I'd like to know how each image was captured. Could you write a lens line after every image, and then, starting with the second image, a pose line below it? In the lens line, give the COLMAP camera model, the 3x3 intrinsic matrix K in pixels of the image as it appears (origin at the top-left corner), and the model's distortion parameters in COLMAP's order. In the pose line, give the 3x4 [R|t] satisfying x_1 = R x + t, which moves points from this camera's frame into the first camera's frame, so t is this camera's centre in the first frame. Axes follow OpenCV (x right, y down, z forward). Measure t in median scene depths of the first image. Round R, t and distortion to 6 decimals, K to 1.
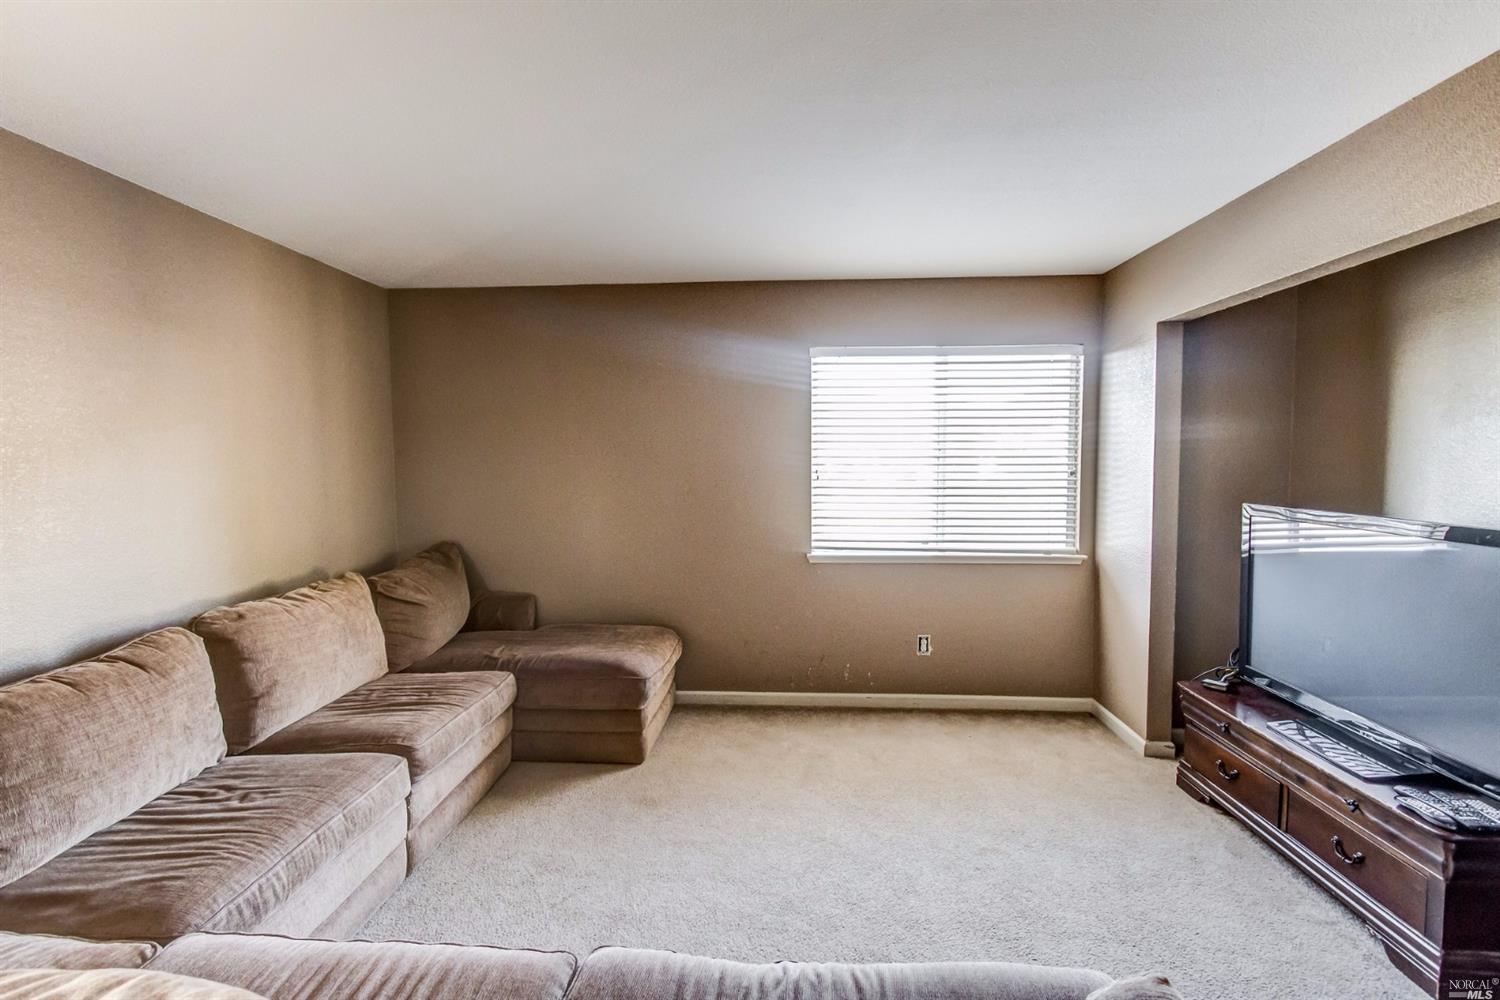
lens RADIAL K [[682.6, 0, 743.3], [0, 682.6, 494.1], [0, 0, 1]] dist [-0.025093, 0.026238]
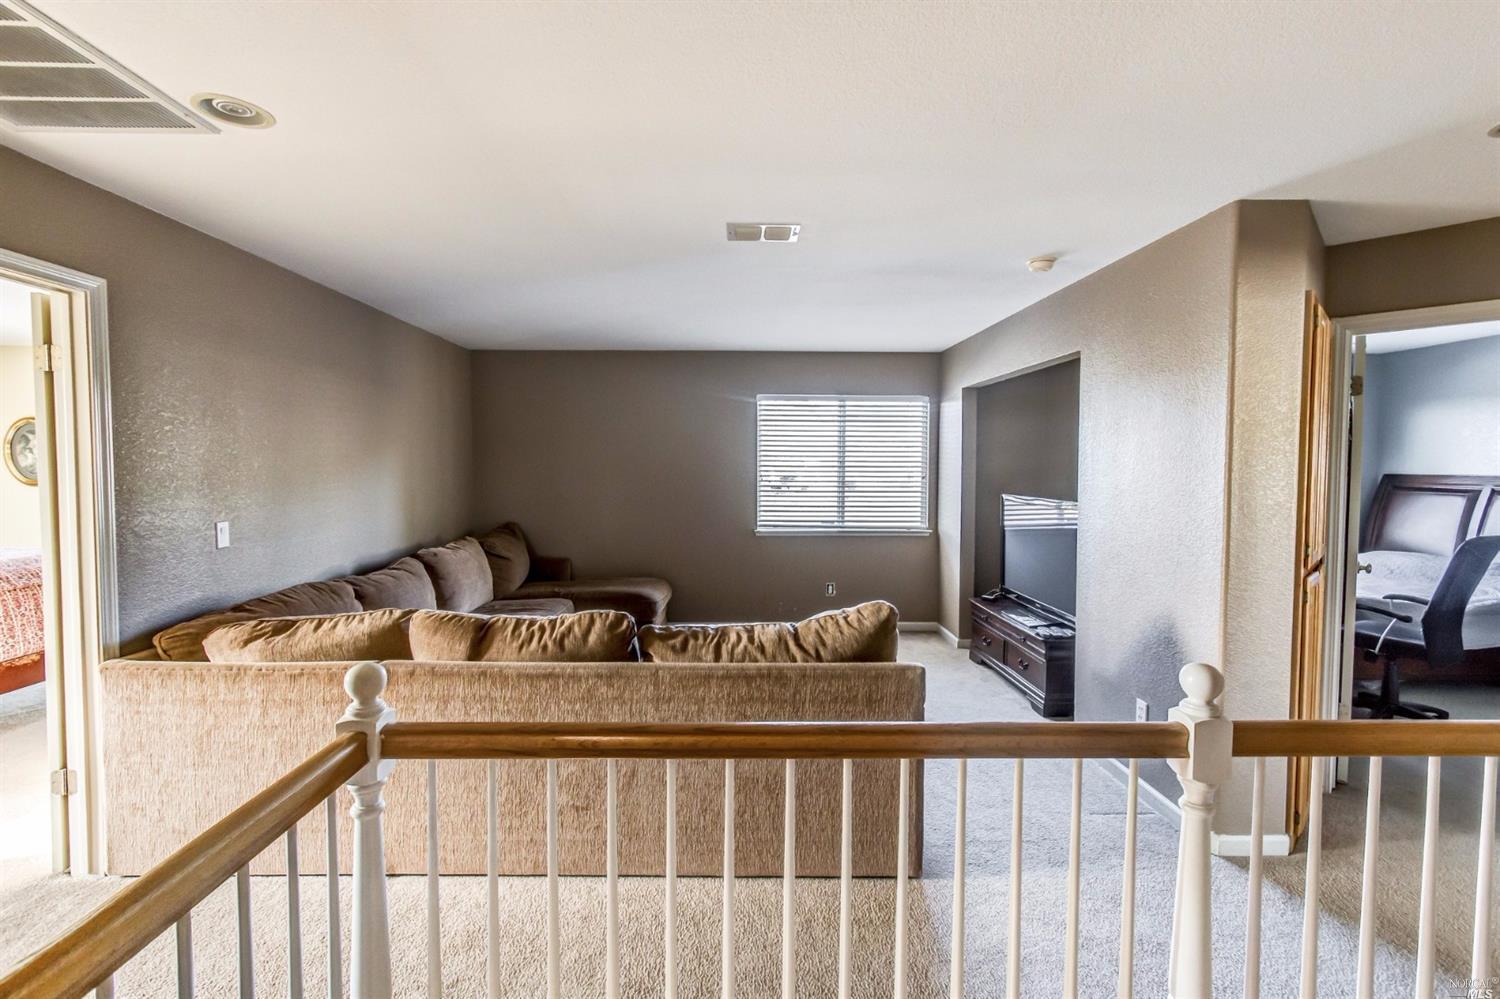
lens RADIAL K [[680.8, 0, 740.5], [0, 680.8, 493.5], [0, 0, 1]] dist [-0.000905, 0.002625]
pose [[0.996862, 0.004356, 0.079036, -0.070197], [-0.003311, 0.999905, -0.013345, 0.033073], [-0.079087, 0.013042, 0.996782, -0.617972]]
